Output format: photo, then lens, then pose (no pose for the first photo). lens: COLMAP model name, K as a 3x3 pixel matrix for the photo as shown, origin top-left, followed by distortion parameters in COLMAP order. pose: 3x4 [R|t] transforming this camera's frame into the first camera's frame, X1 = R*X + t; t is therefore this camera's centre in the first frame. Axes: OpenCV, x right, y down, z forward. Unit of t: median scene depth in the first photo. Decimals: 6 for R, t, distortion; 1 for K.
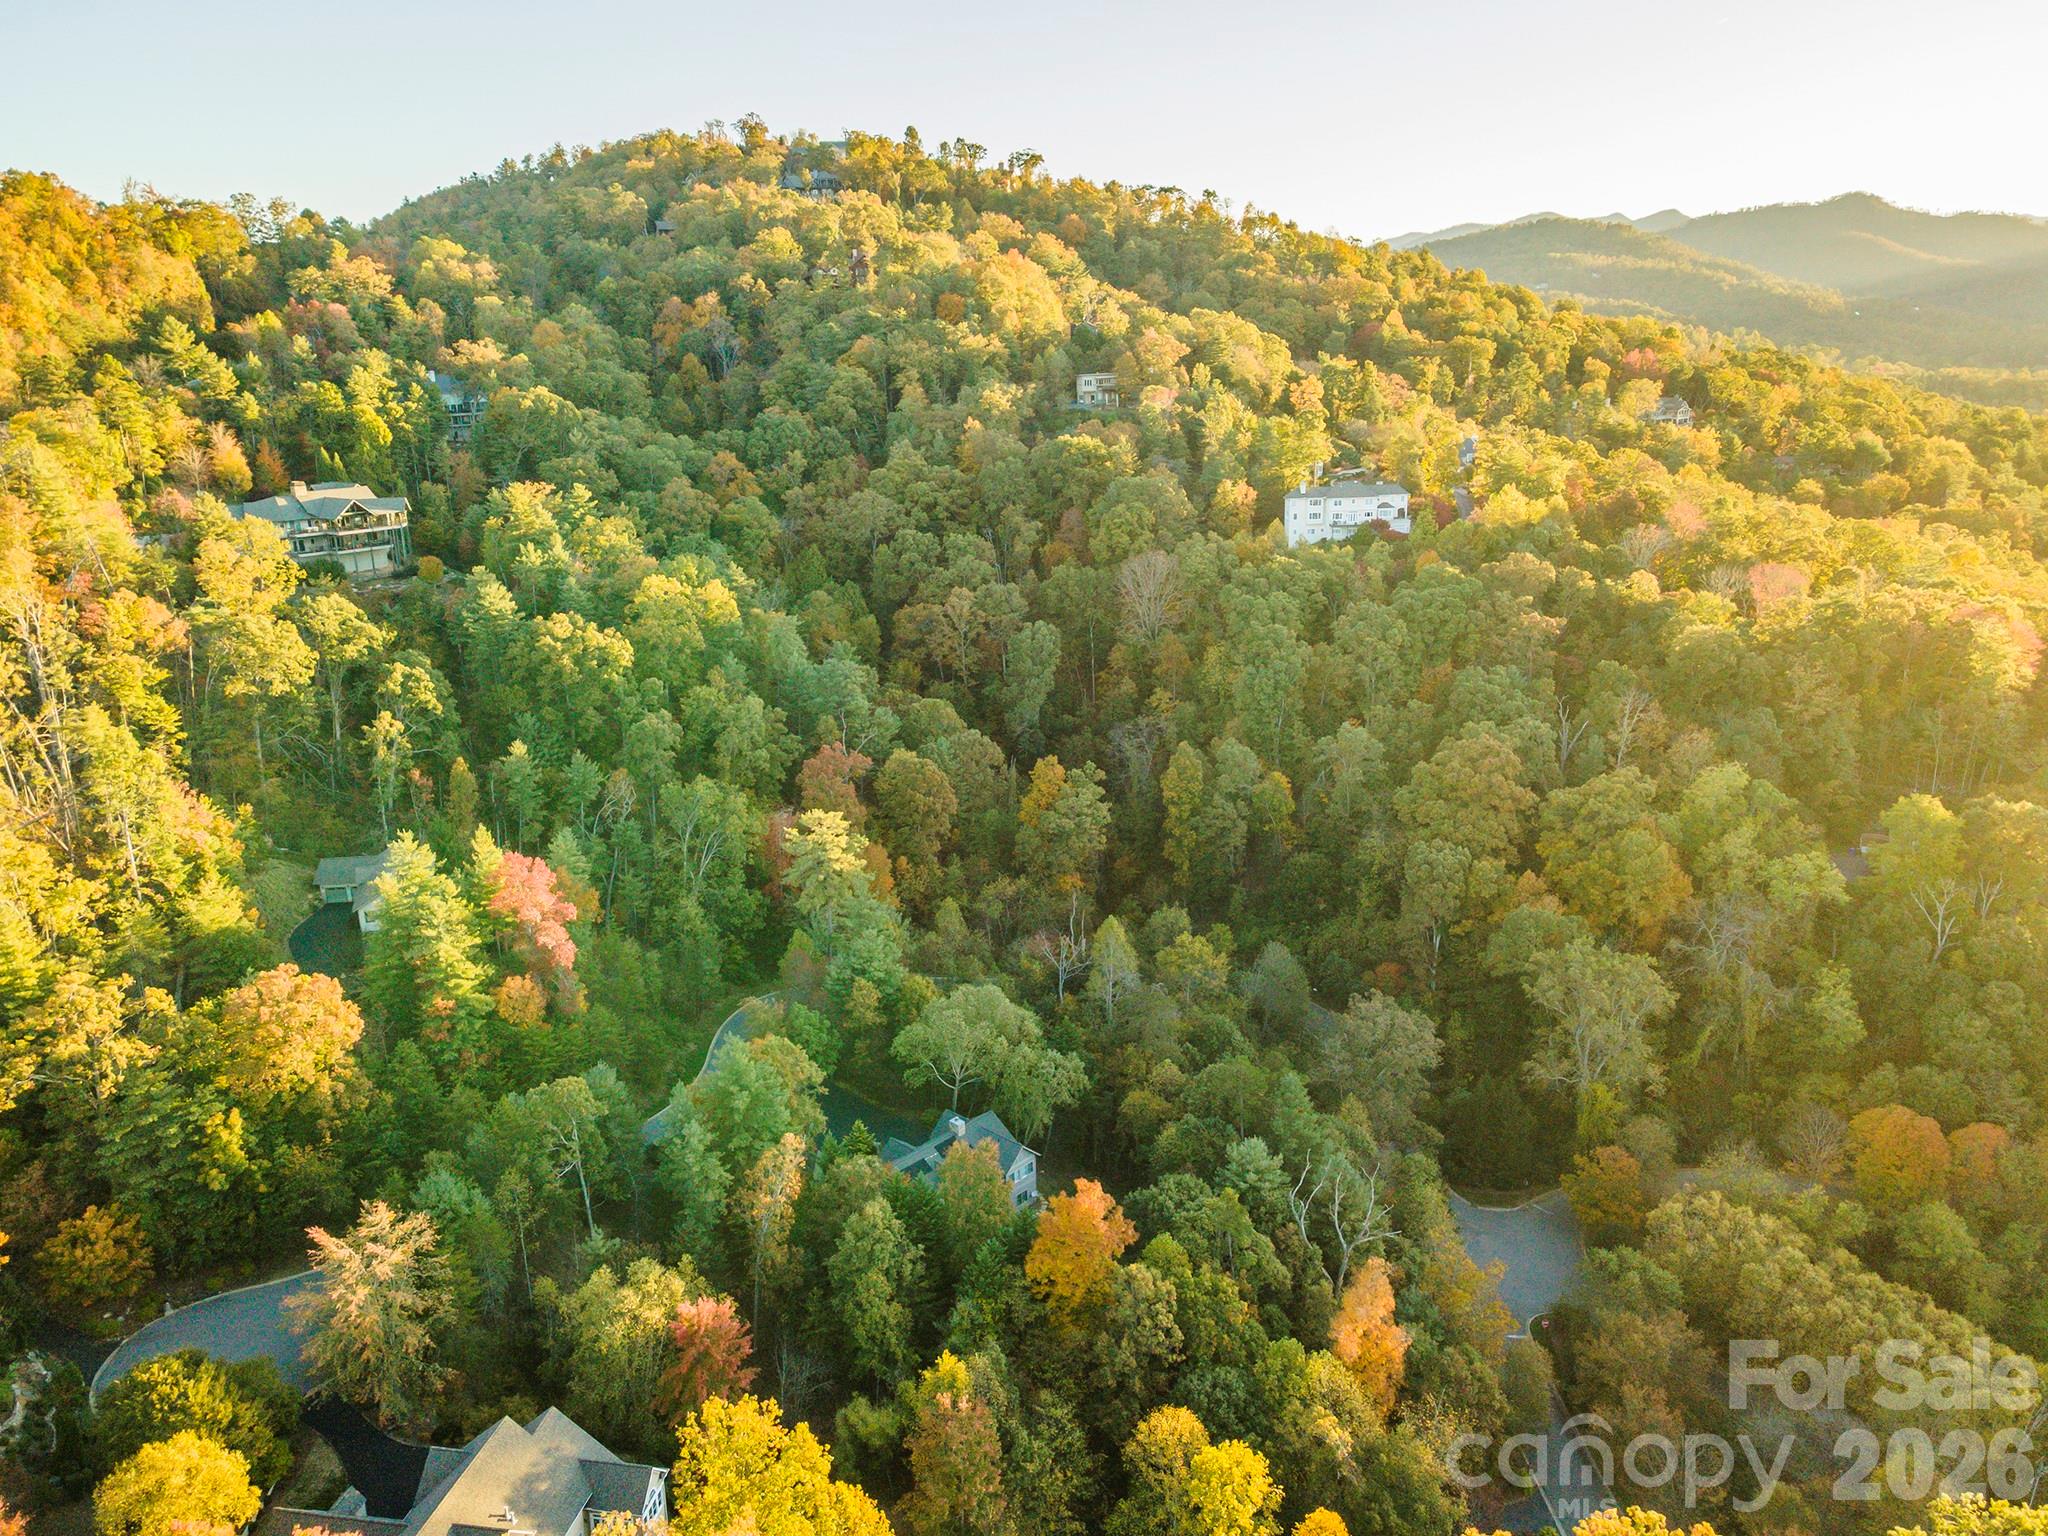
lens RADIAL K [[1483.6, 0, 1024.0], [0, 1483.6, 768.0], [0, 0, 1]] dist [0.017823, 0.066586]
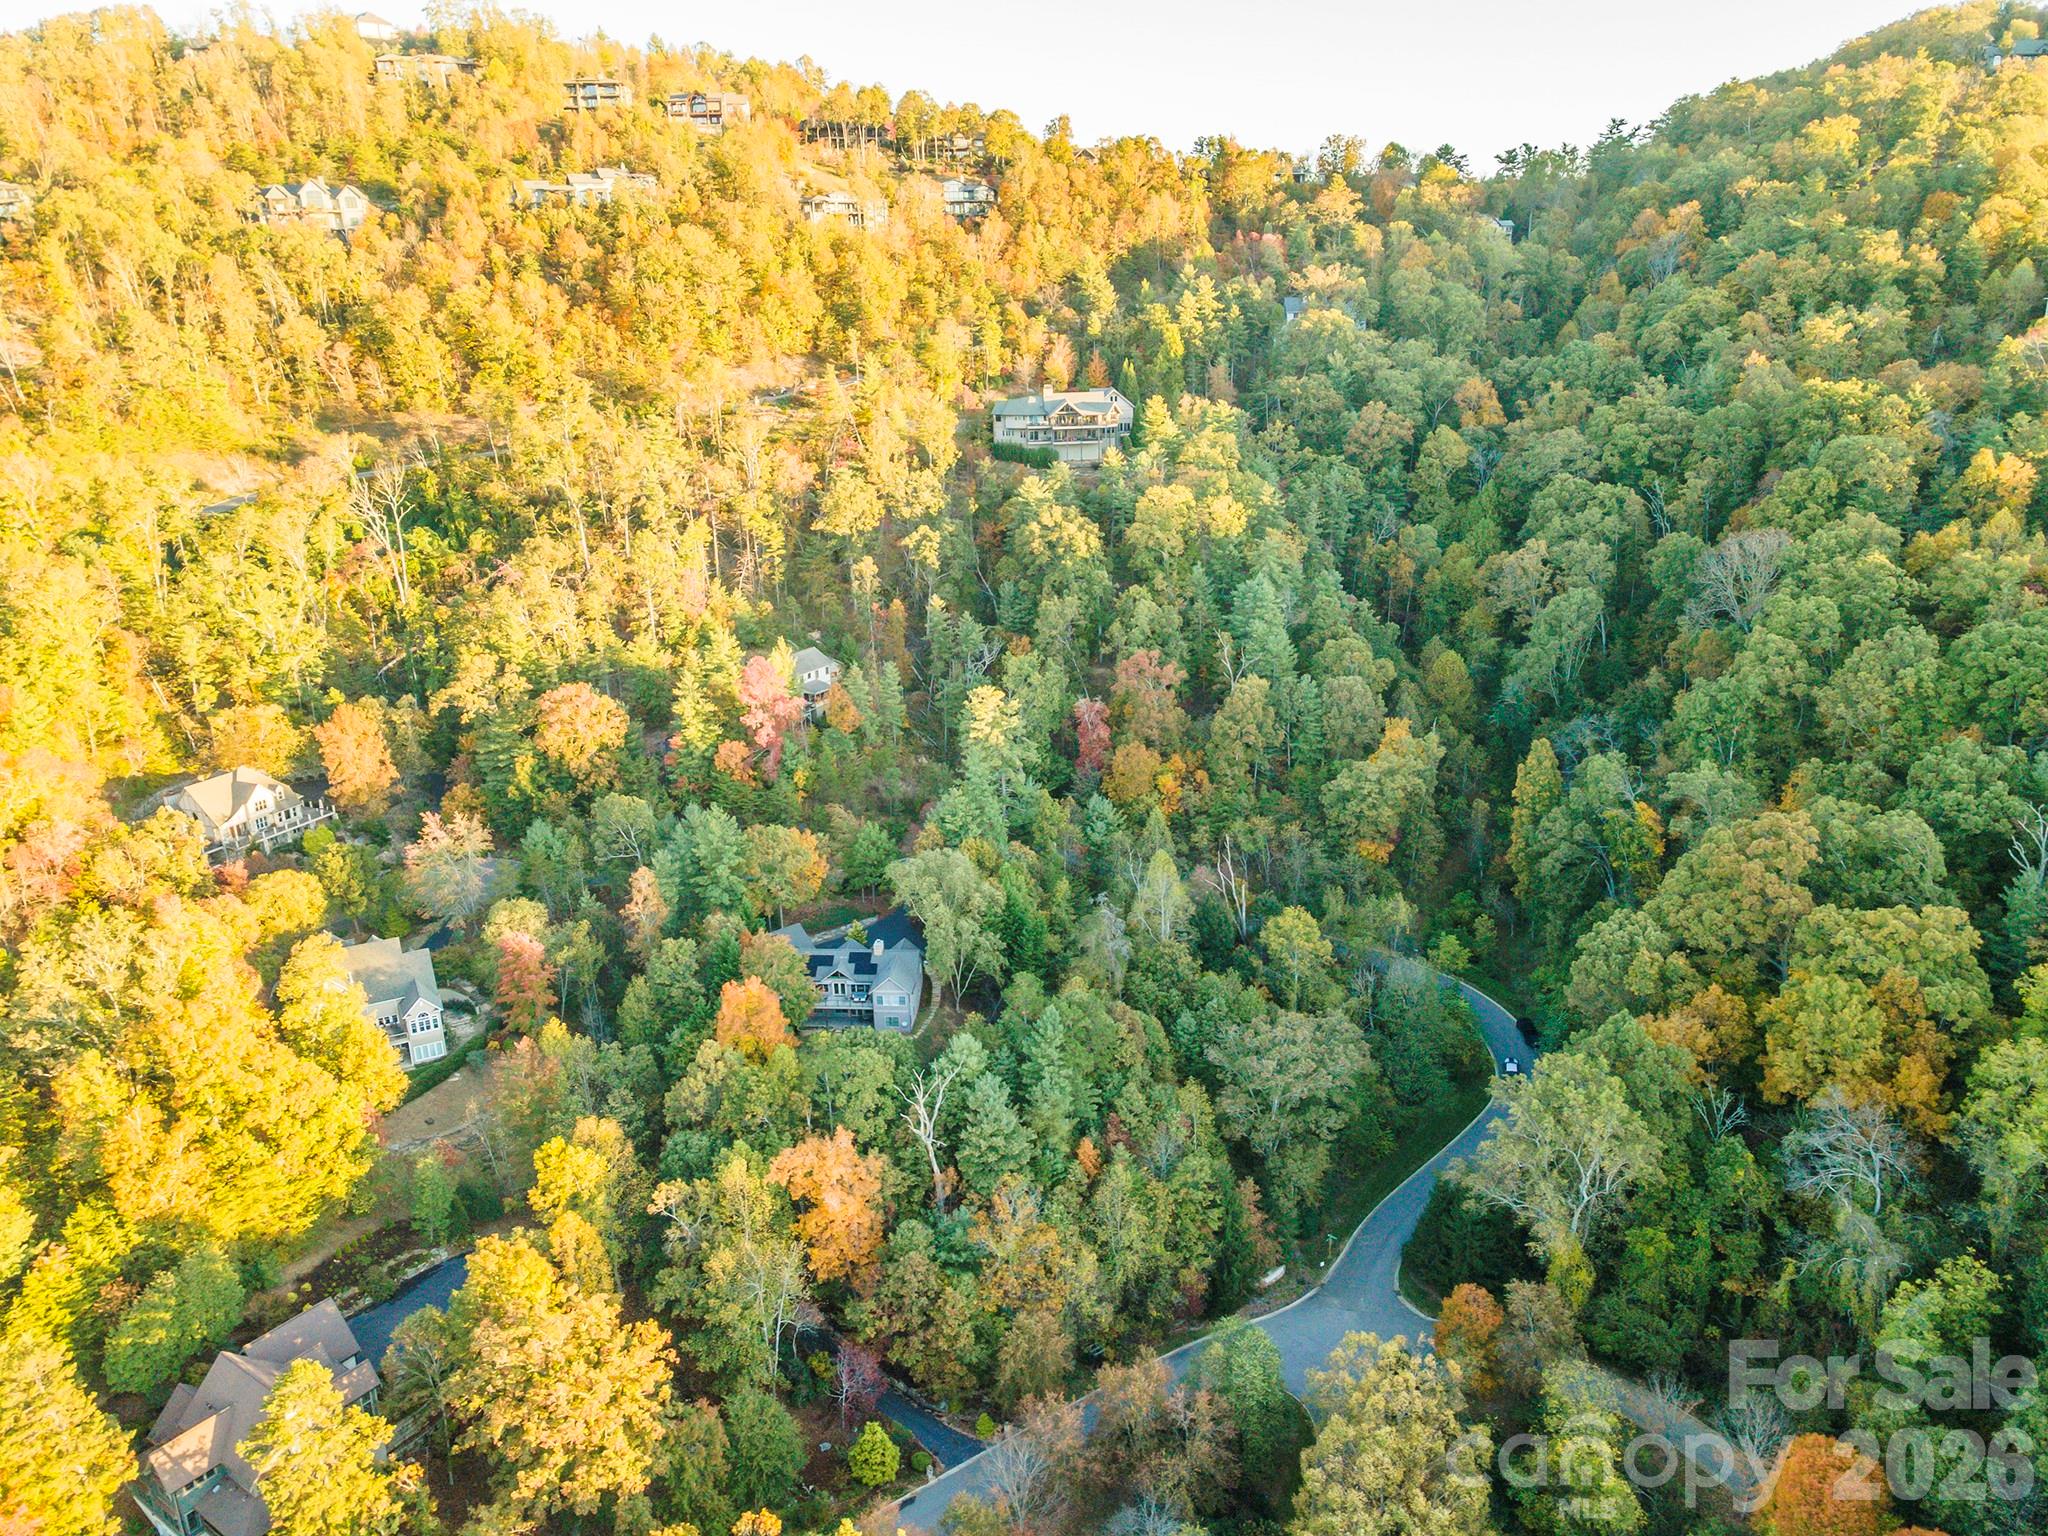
lens RADIAL K [[1483.6, 0, 1024.0], [0, 1483.6, 768.0], [0, 0, 1]] dist [0.017823, 0.066586]
pose [[0.616127, 0.253889, -0.745606, 0.463338], [-0.208036, 0.965464, 0.156844, -0.059777], [0.759676, 0.058476, 0.647667, 0.151152]]
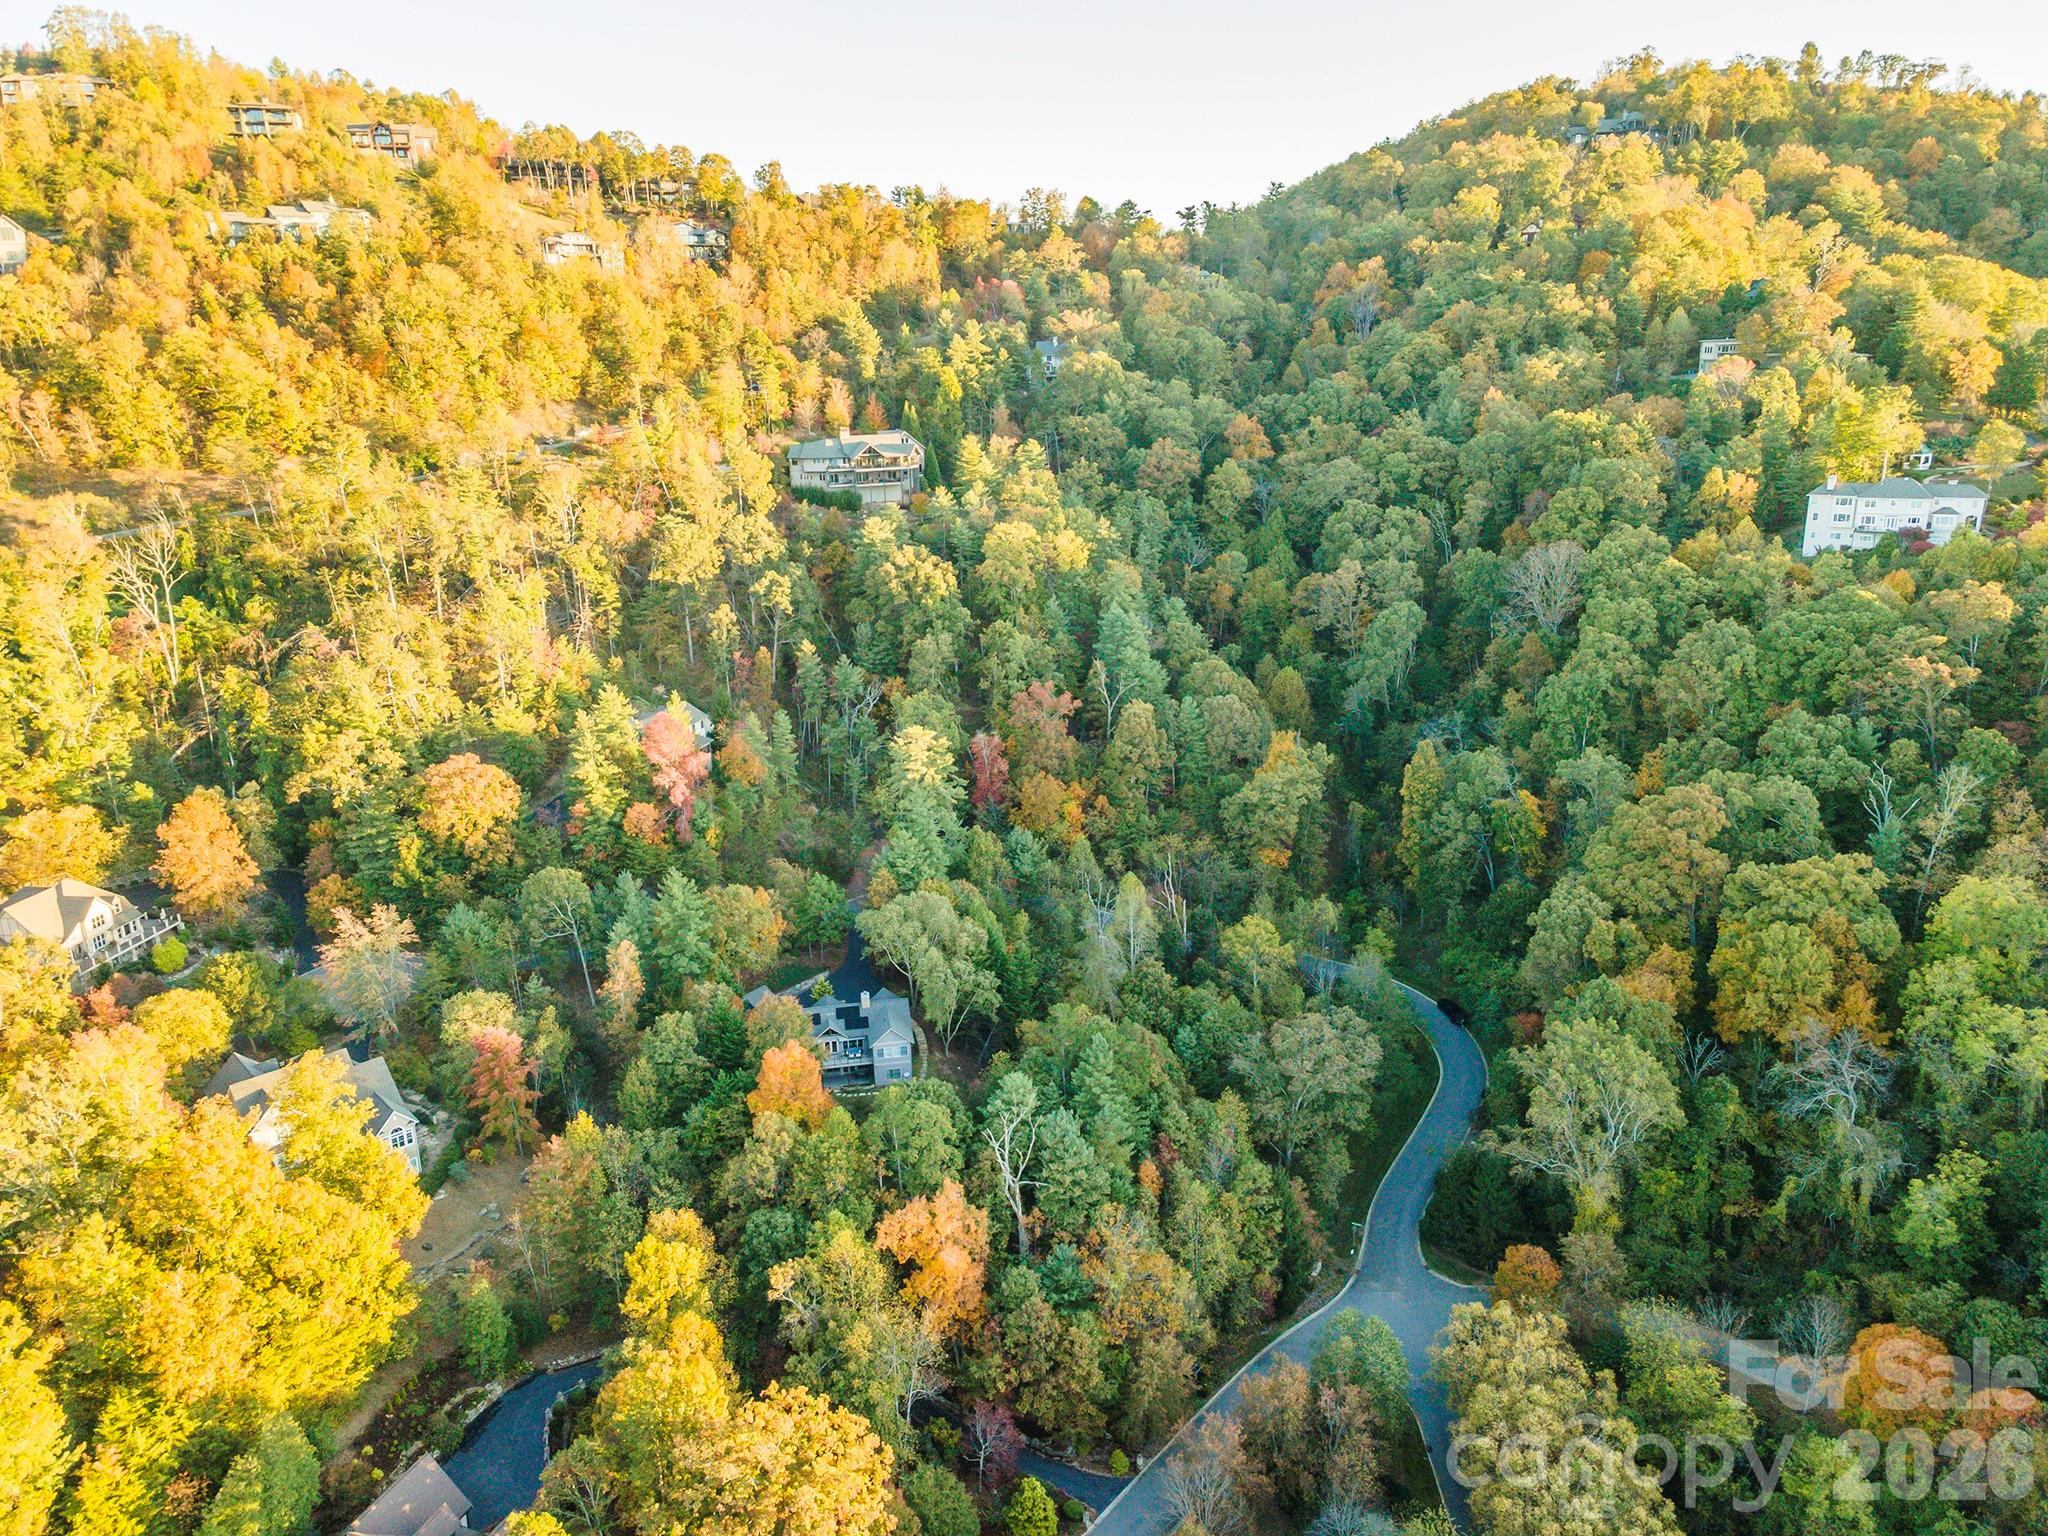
lens RADIAL K [[1483.6, 0, 1024.0], [0, 1483.6, 768.0], [0, 0, 1]] dist [0.017823, 0.066586]
pose [[0.796899, 0.177399, -0.577478, 0.363403], [-0.159591, 0.983773, 0.081980, -0.029093], [0.582651, 0.026830, 0.812280, 0.056606]]
